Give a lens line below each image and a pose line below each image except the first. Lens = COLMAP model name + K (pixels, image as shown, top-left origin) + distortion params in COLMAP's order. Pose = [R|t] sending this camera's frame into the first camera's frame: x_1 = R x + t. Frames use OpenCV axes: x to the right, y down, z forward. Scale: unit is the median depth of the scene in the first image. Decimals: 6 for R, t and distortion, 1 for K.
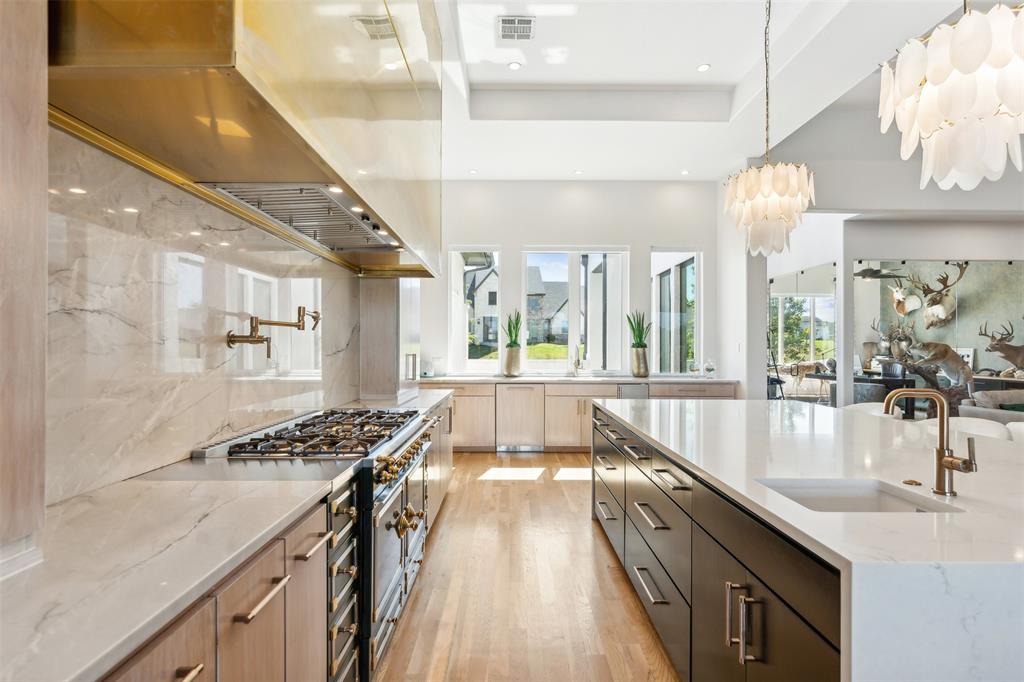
lens RADIAL K [[478.1, 0, 510.2], [0, 478.1, 345.7], [0, 0, 1]] dist [-0.003369, 0.002249]
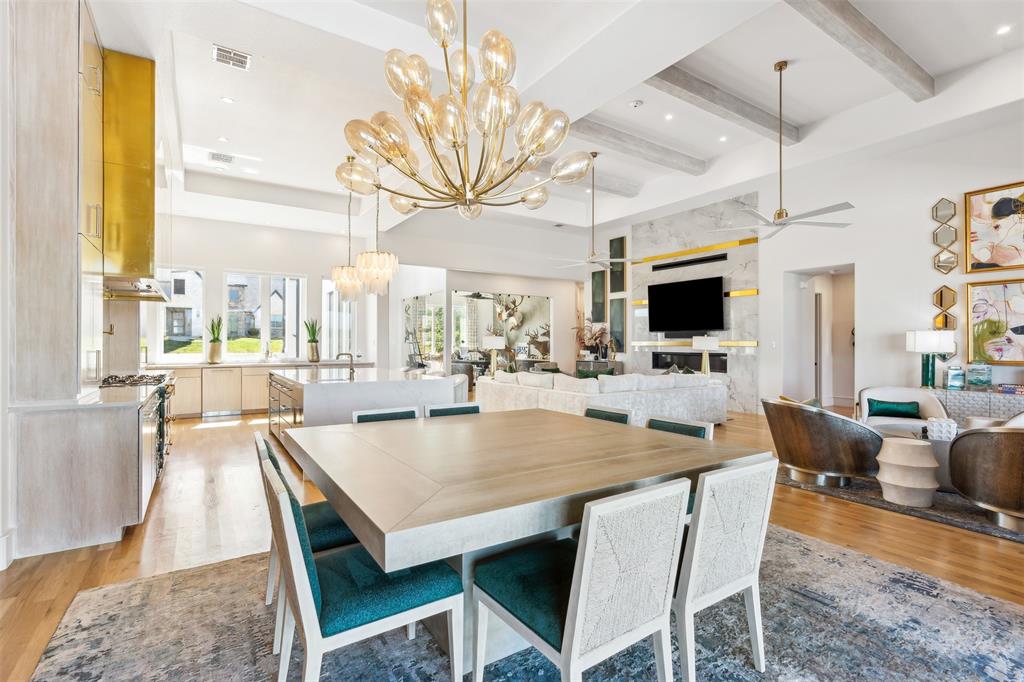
lens RADIAL K [[478.1, 0, 512.2], [0, 478.1, 341.7], [0, 0, 1]] dist [-0.003369, 0.002249]
pose [[0.837461, 0.000530, 0.546497, -0.023558], [-0.001938, 0.999996, 0.001999, -0.001949], [-0.546493, -0.002733, 0.837459, -0.471812]]
